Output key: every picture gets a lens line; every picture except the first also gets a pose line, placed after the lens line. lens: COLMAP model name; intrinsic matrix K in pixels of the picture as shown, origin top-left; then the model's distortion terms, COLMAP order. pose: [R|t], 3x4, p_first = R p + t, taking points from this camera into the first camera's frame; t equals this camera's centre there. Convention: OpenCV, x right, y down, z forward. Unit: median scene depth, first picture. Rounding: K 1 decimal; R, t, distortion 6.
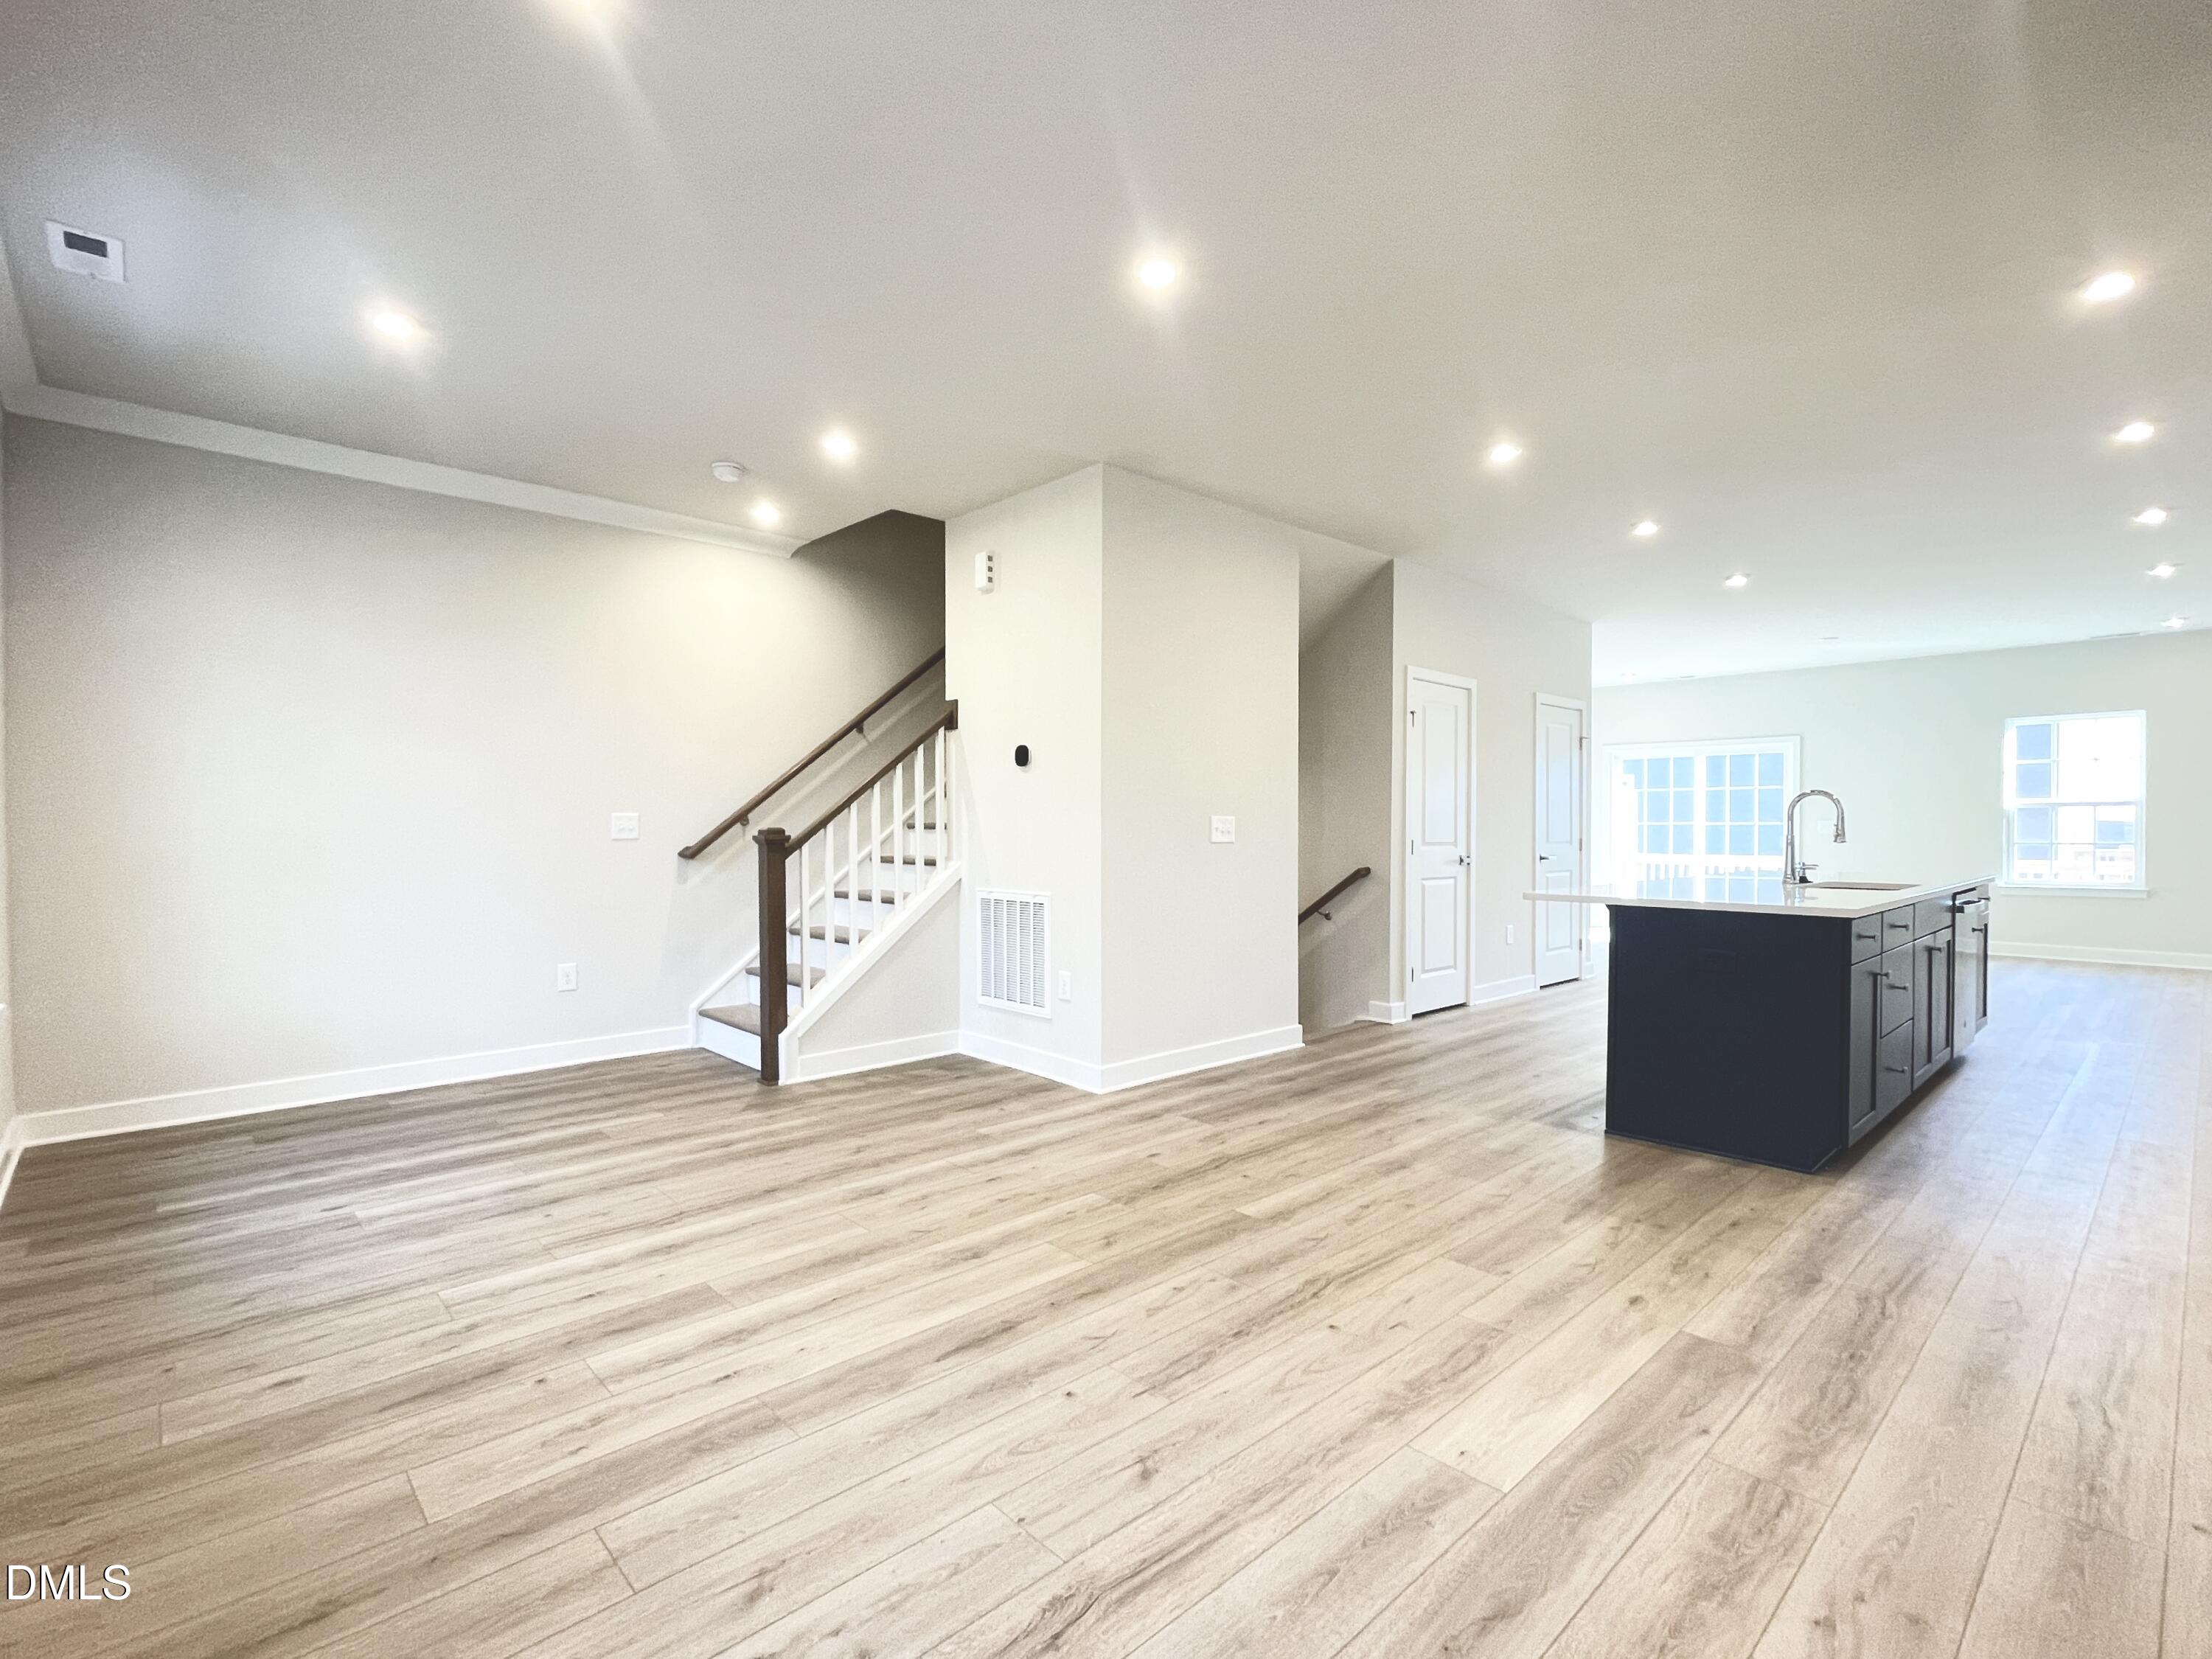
lens RADIAL K [[1037.5, 0, 1106.0], [0, 1037.5, 829.5], [0, 0, 1]] dist [-0.001224, 0.005926]
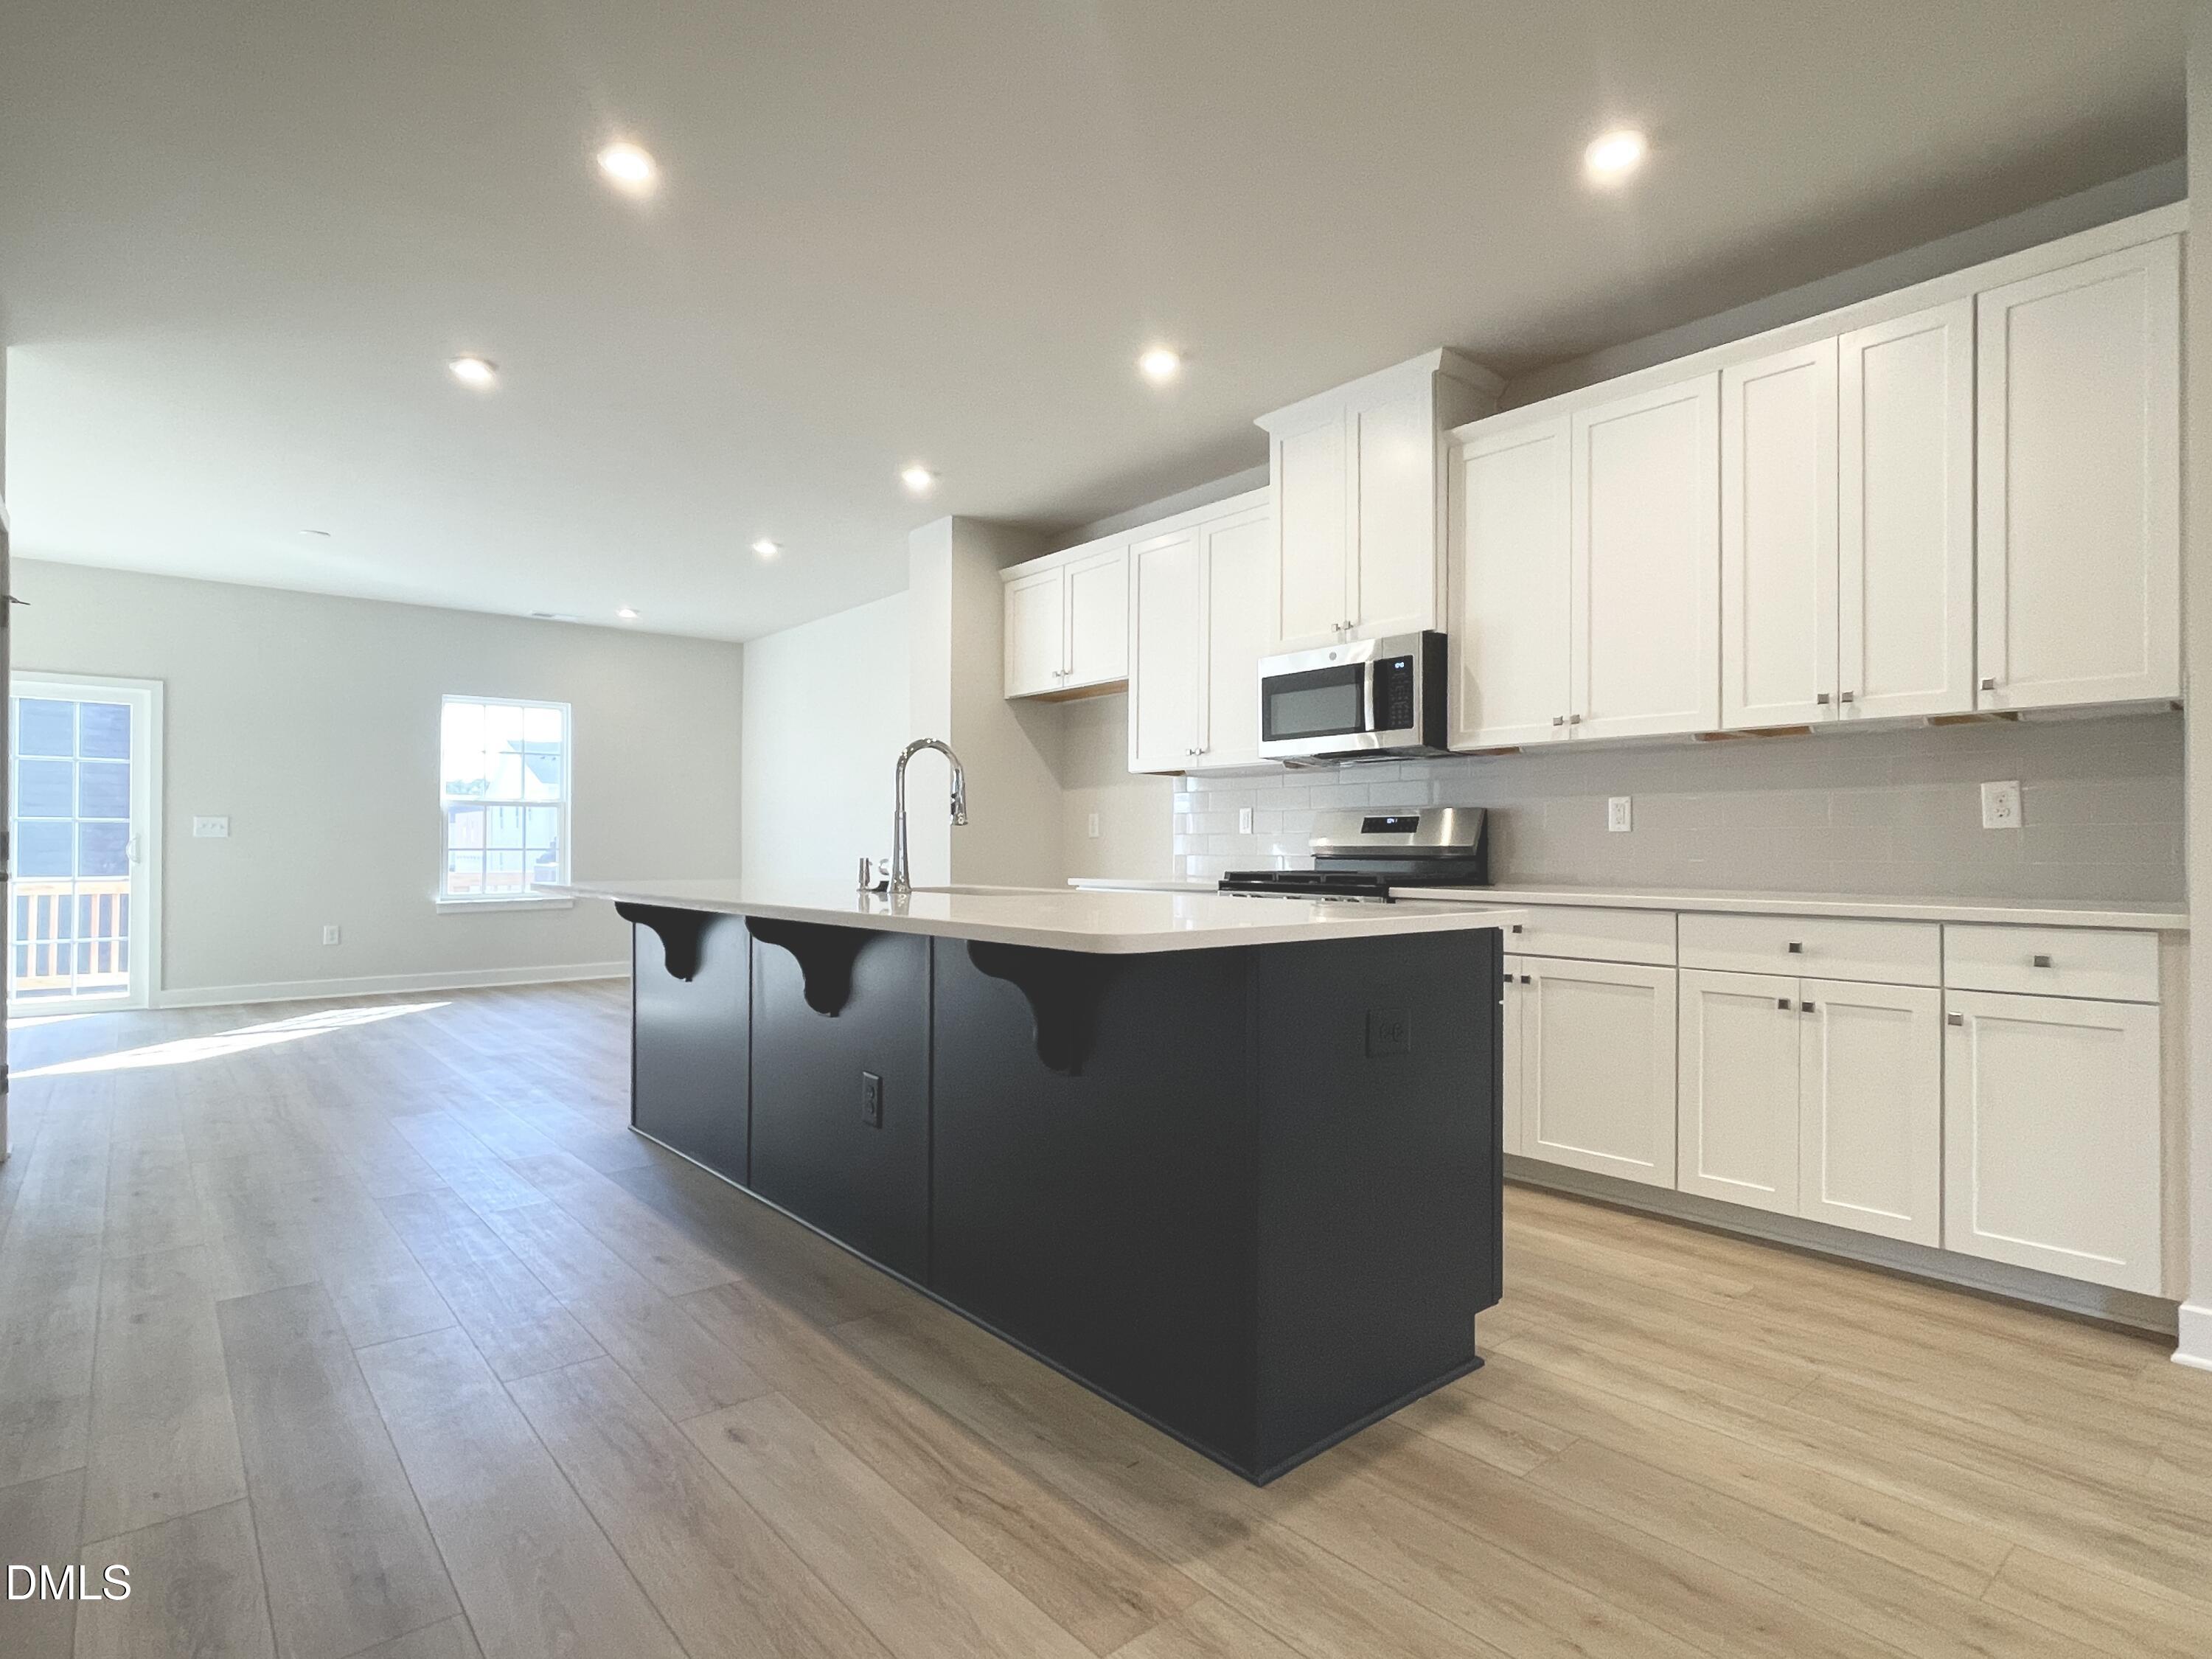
lens RADIAL K [[1153.0, 0, 1106.3], [0, 1153.0, 822.2], [0, 0, 1]] dist [-0.002886, -0.000778]
pose [[0.049843, 0.022021, 0.998514, 0.008942], [0.006125, 0.999731, -0.022354, 0.029447], [-0.998738, 0.007230, 0.049695, 0.889104]]
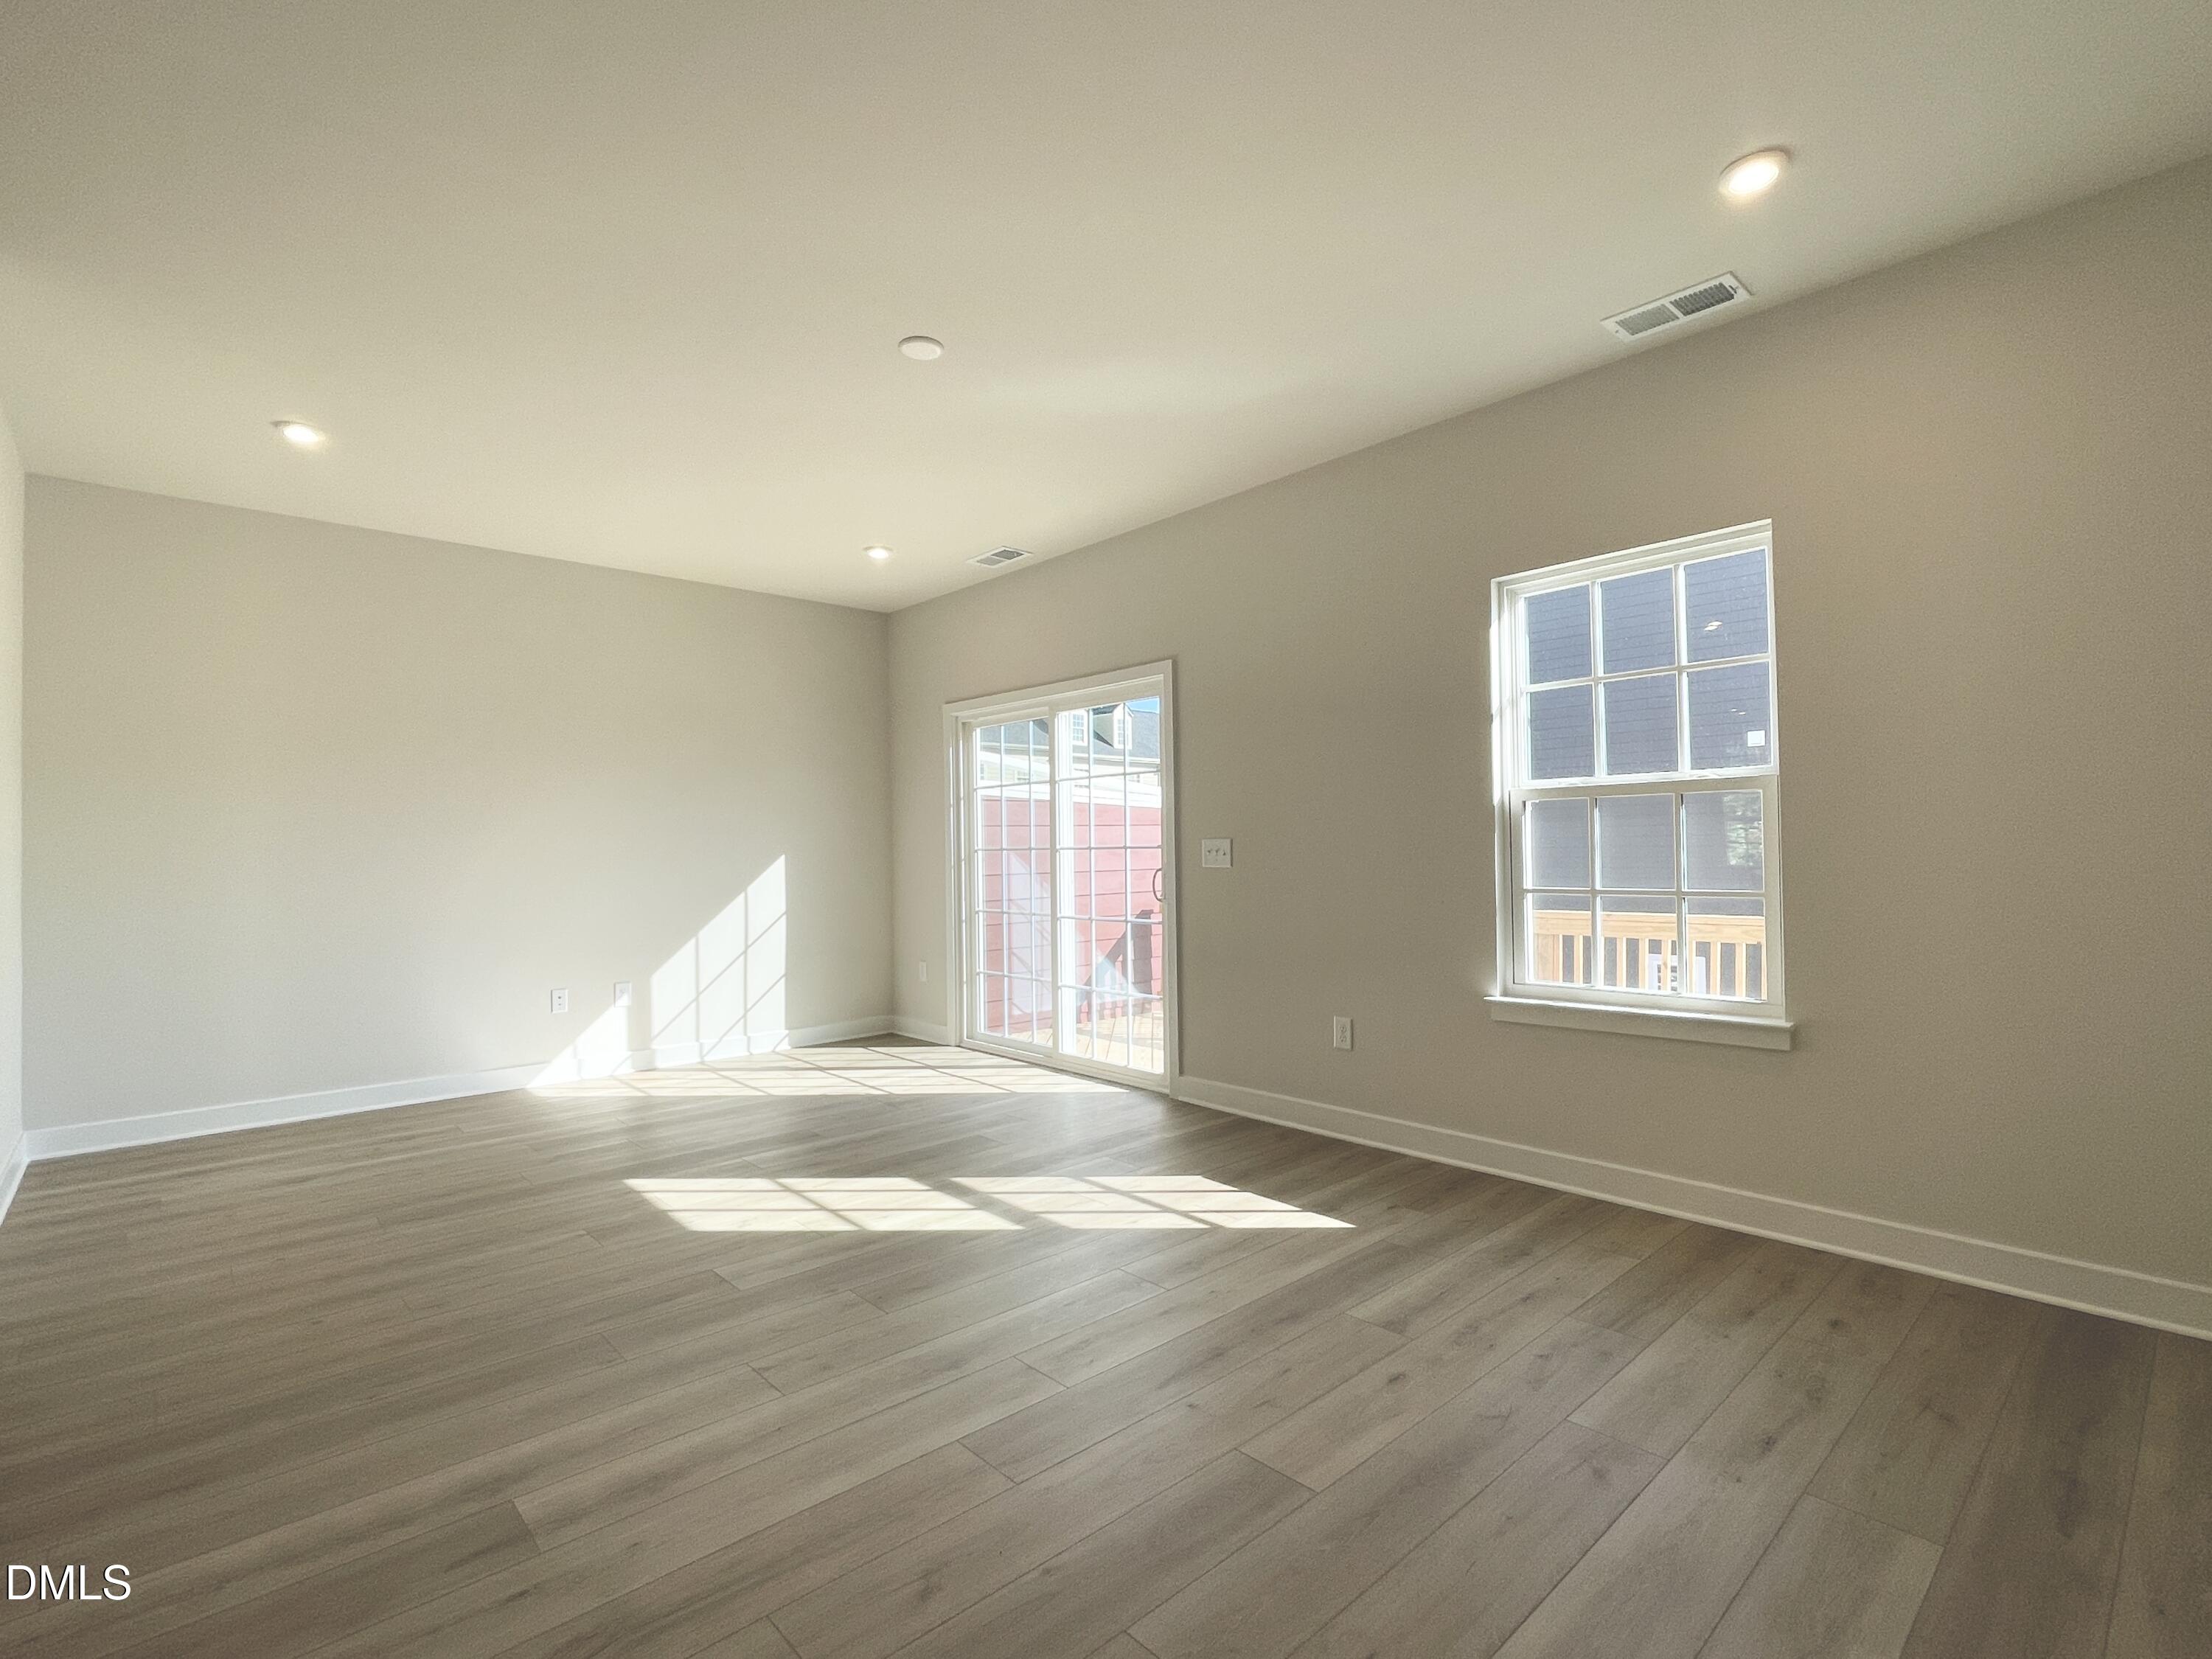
lens RADIAL K [[1032.8, 0, 1099.1], [0, 1032.8, 827.4], [0, 0, 1]] dist [0.000623, 0.001507]
pose [[0.999777, -0.018382, -0.010368, 1.434370], [0.018137, 0.999565, -0.023244, -0.011103], [0.010791, 0.023051, 0.999676, 1.205793]]
